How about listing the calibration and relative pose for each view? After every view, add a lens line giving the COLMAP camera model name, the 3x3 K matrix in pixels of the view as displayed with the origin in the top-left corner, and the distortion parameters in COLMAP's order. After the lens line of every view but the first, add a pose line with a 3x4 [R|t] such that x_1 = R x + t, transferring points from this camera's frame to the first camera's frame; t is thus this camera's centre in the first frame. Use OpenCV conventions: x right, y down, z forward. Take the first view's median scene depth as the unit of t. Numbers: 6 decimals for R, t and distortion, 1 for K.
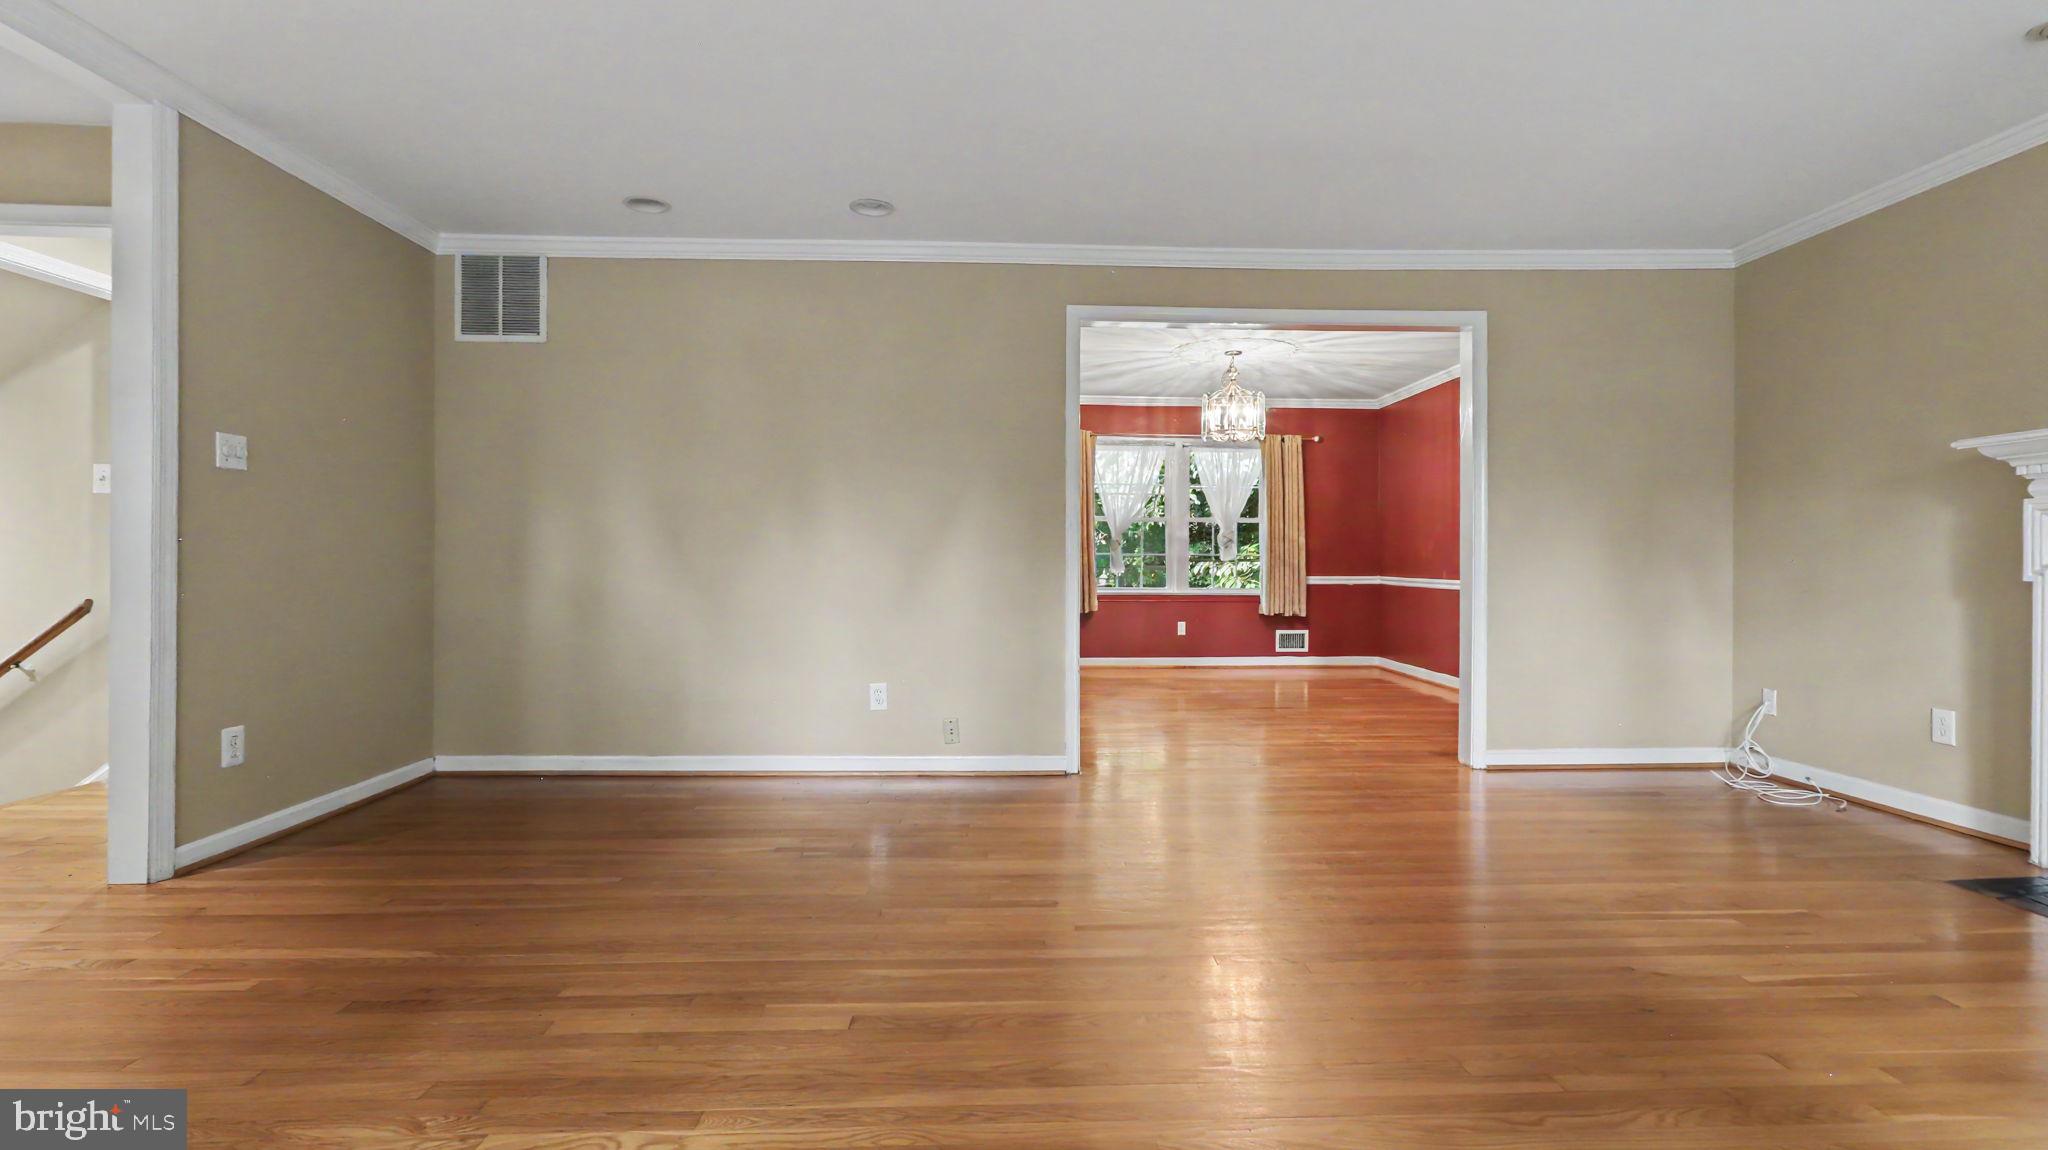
lens RADIAL K [[953.9, 0, 1047.7], [0, 953.9, 561.7], [0, 0, 1]] dist [-0.013912, 0.005535]
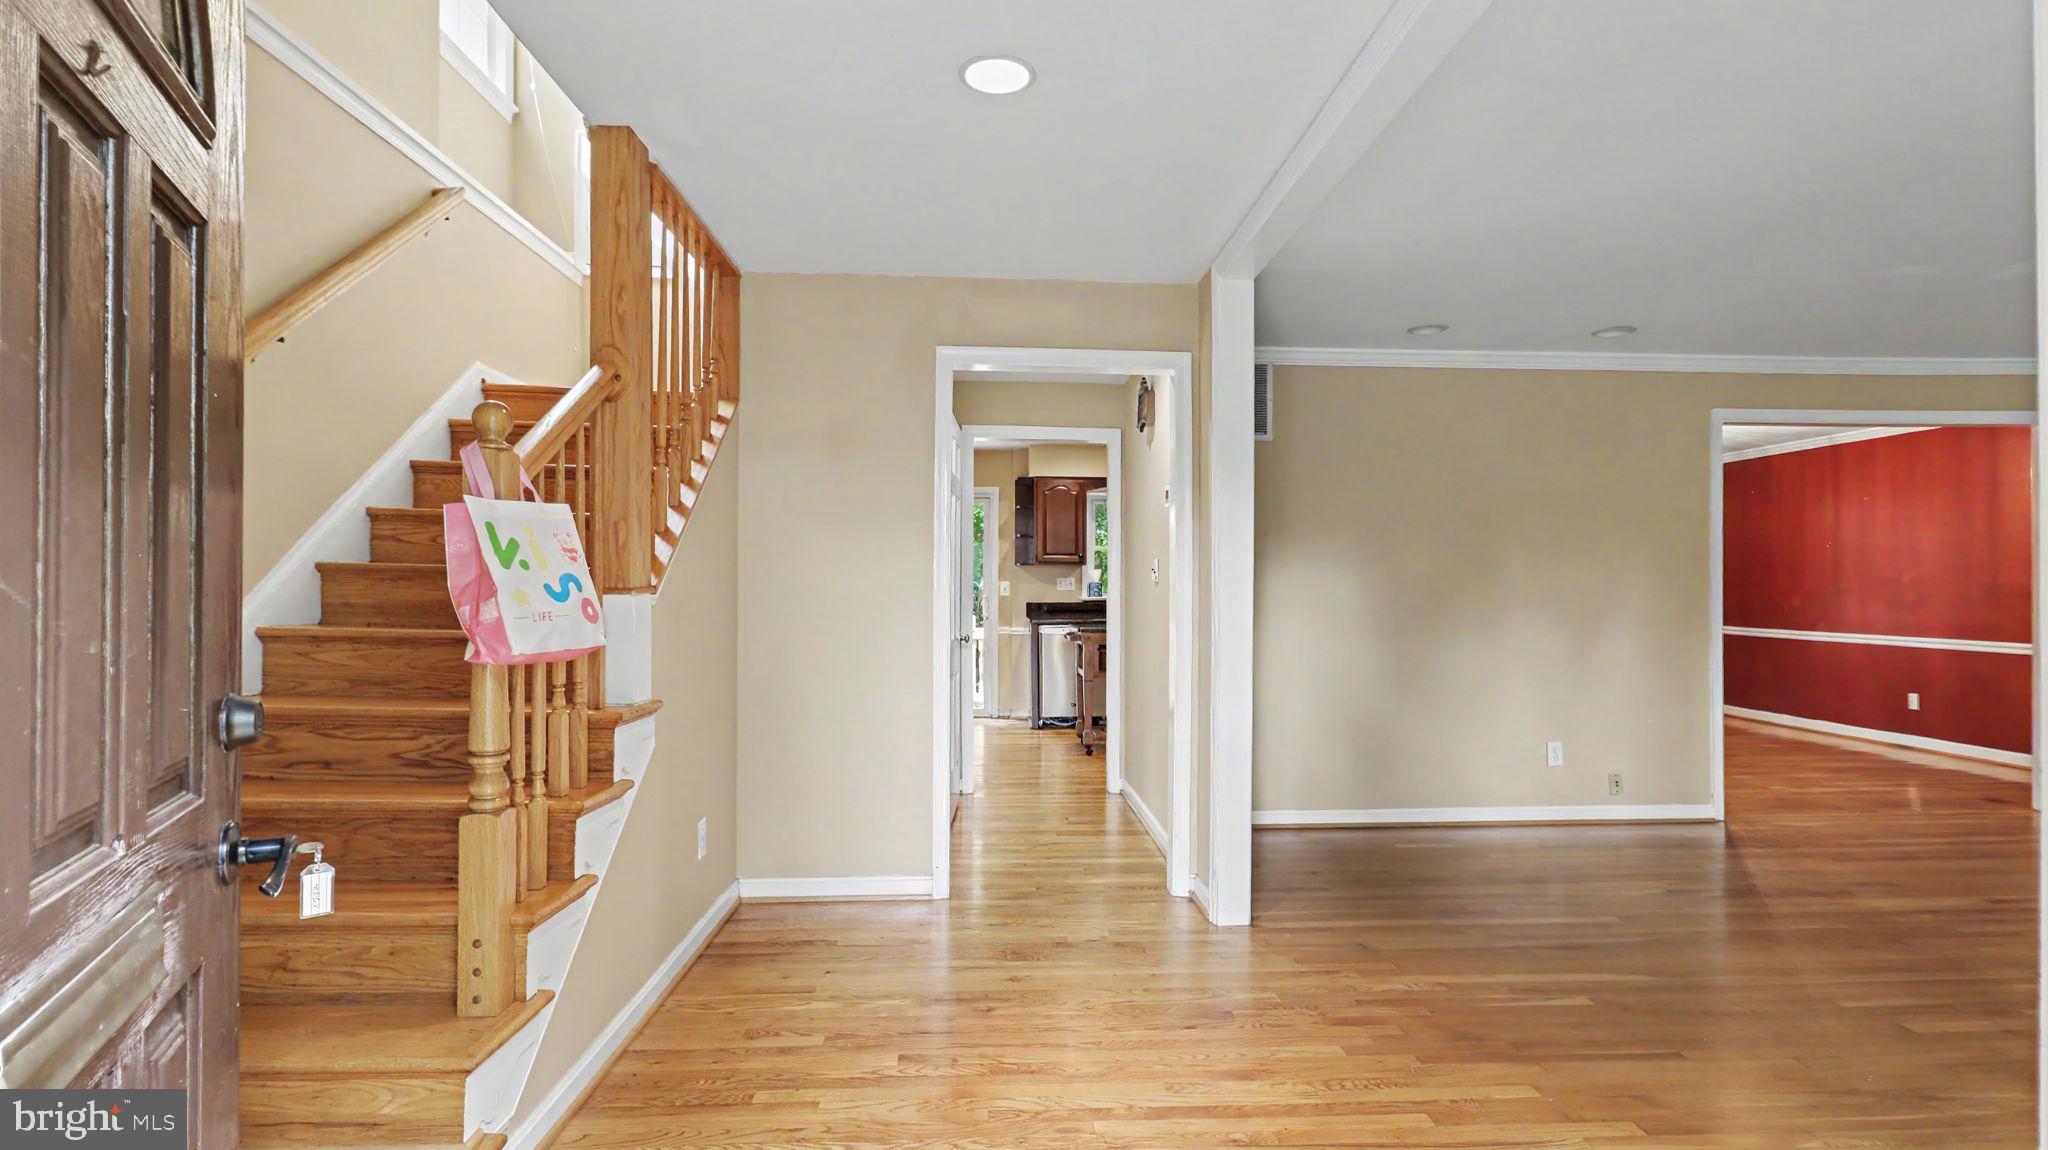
lens RADIAL K [[953.9, 0, 1051.3], [0, 953.9, 593.2], [0, 0, 1]] dist [-0.013912, 0.005535]
pose [[0.999873, -0.006899, -0.014331, -0.389378], [0.006896, 0.999976, -0.000302, -0.028109], [0.014333, 0.000203, 0.999897, -0.073815]]
